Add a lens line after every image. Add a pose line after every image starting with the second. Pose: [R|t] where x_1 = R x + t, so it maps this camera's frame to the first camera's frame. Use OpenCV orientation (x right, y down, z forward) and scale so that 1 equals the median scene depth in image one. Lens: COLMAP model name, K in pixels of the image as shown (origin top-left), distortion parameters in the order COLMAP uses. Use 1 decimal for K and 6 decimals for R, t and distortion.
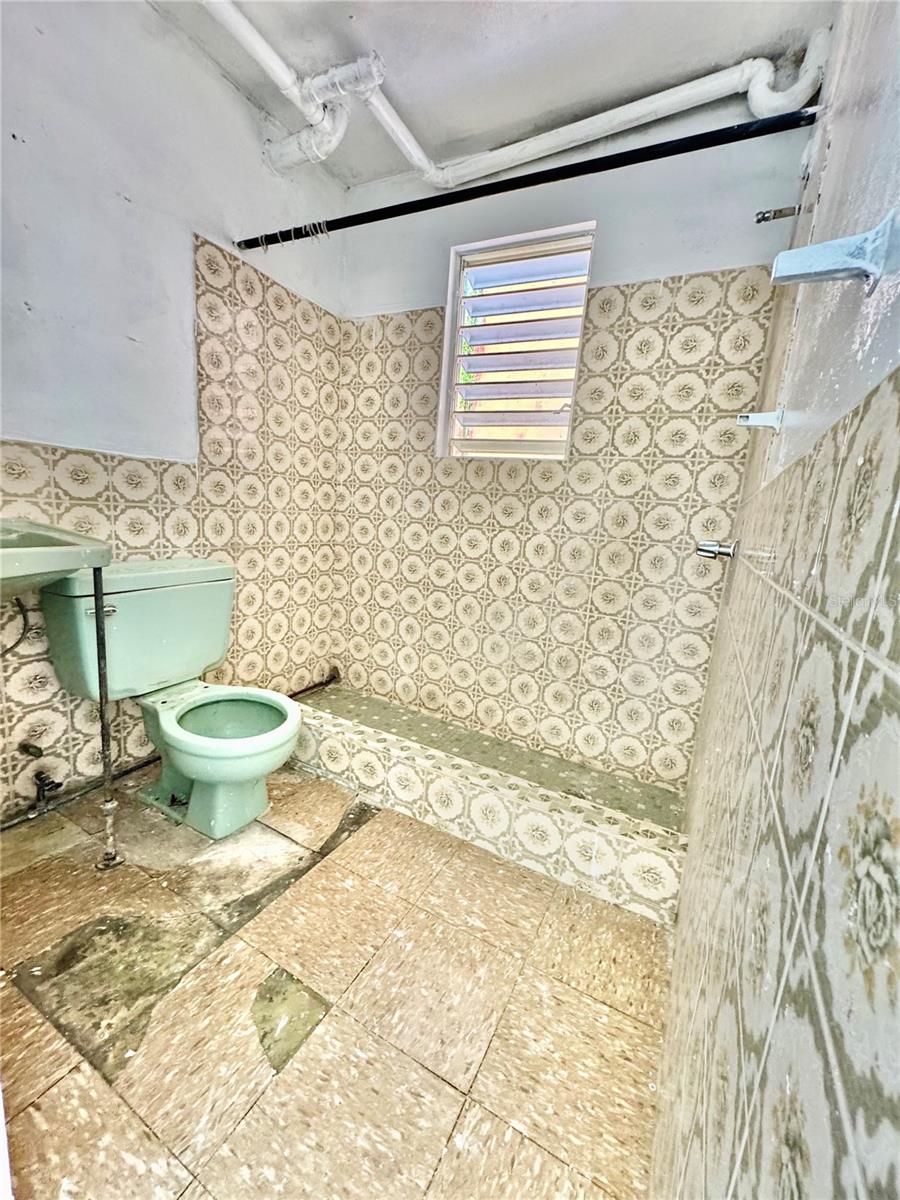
lens RADIAL K [[475.2, 0, 452.5], [0, 475.2, 600.0], [0, 0, 1]] dist [-0.003960, 0.000319]
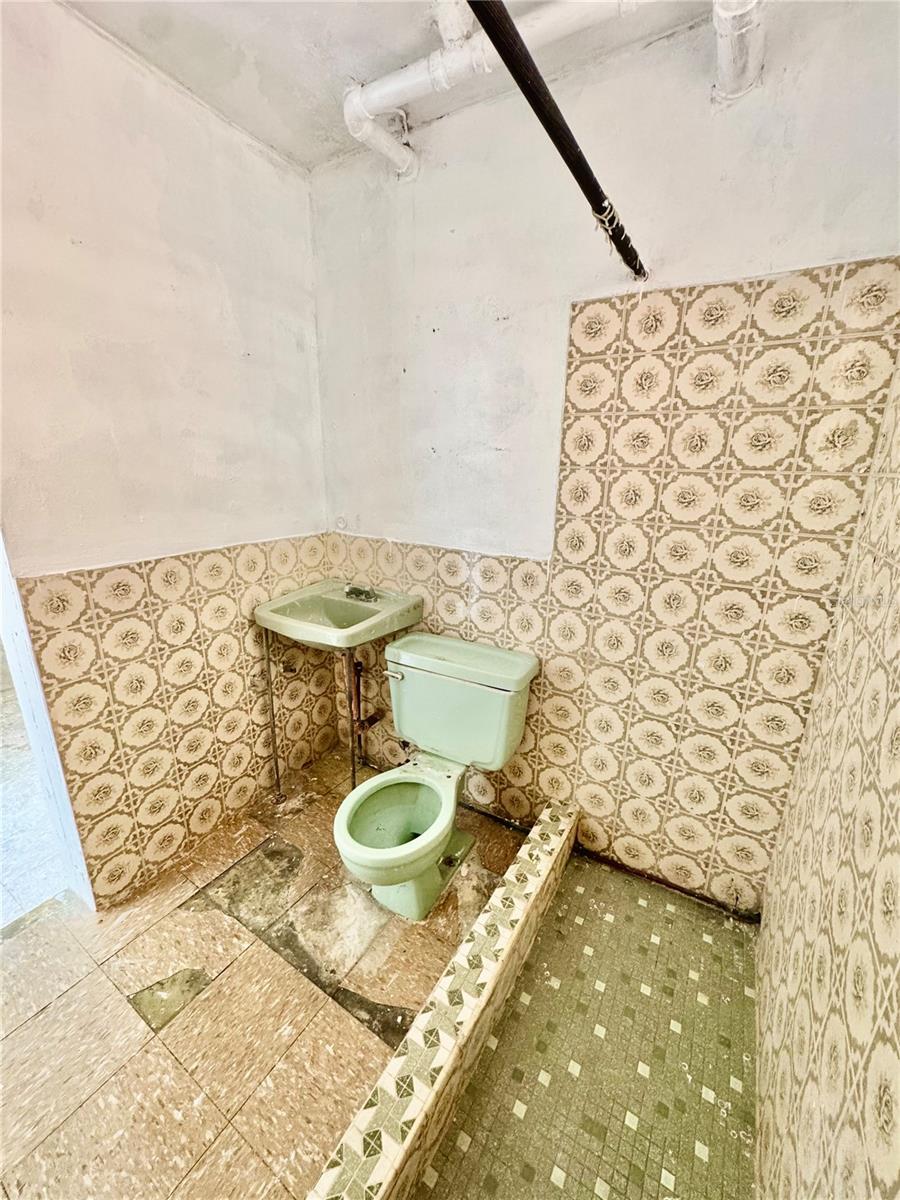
lens RADIAL K [[475.2, 0, 452.5], [0, 475.2, 600.0], [0, 0, 1]] dist [-0.003960, 0.000319]
pose [[-0.067372, 0.200139, -0.977448, 0.393483], [-0.213292, 0.954137, 0.210068, -0.380453], [0.974663, 0.222635, -0.021594, 0.884992]]
